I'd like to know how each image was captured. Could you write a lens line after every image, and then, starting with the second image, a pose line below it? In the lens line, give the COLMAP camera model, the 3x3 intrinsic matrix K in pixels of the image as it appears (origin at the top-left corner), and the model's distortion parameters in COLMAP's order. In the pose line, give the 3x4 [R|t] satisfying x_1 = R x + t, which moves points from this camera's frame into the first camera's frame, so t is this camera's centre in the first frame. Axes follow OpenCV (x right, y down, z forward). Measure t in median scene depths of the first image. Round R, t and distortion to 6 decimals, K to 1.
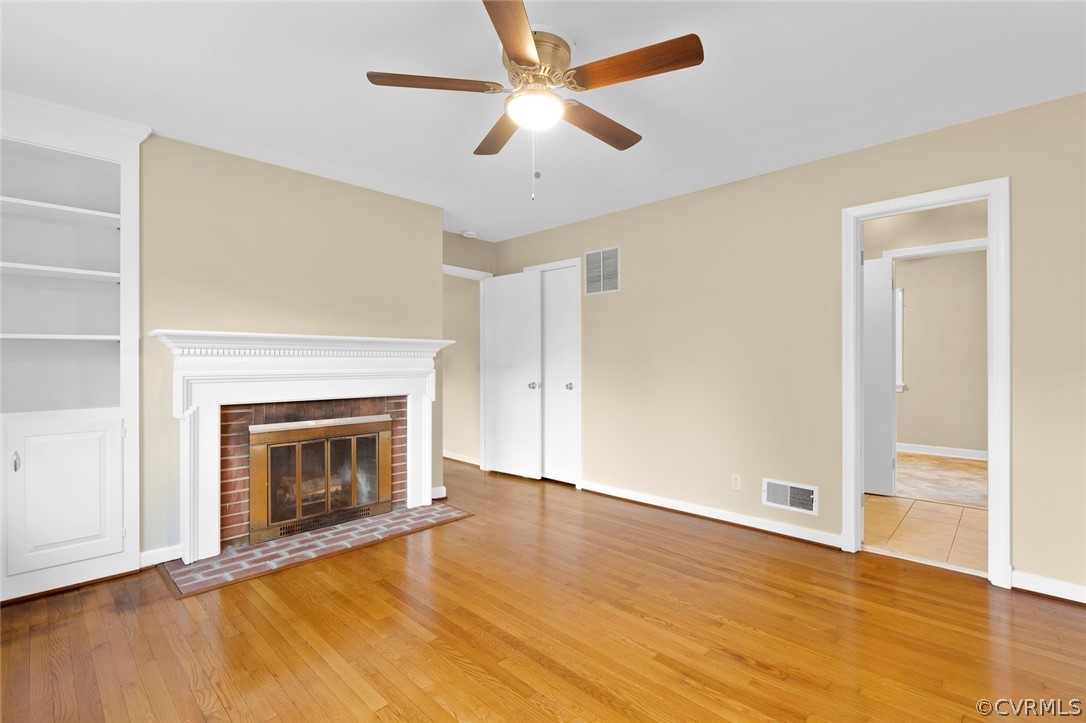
lens RADIAL K [[493.4, 0, 541.5], [0, 493.4, 357.1], [0, 0, 1]] dist [0.001908, 0.000680]
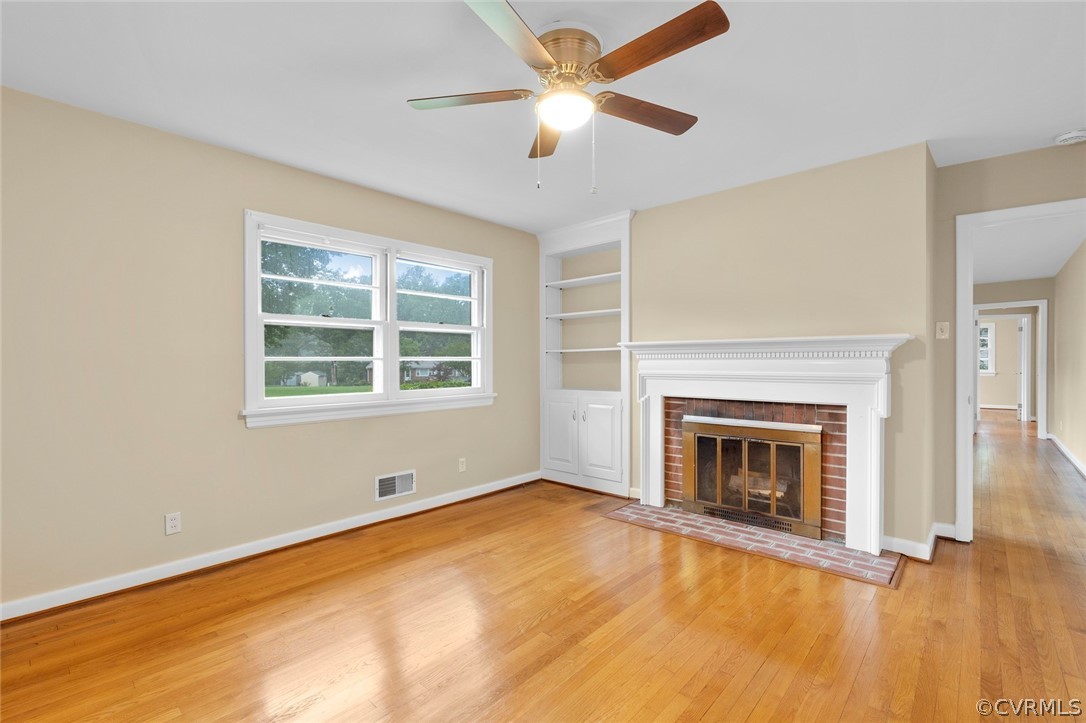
lens RADIAL K [[493.4, 0, 545.4], [0, 493.4, 367.3], [0, 0, 1]] dist [0.001908, 0.000680]
pose [[0.043578, 0.007960, -0.999018, 0.610148], [0.007779, 0.999935, 0.008306, 0.005243], [0.999020, -0.008133, 0.043514, 0.573327]]
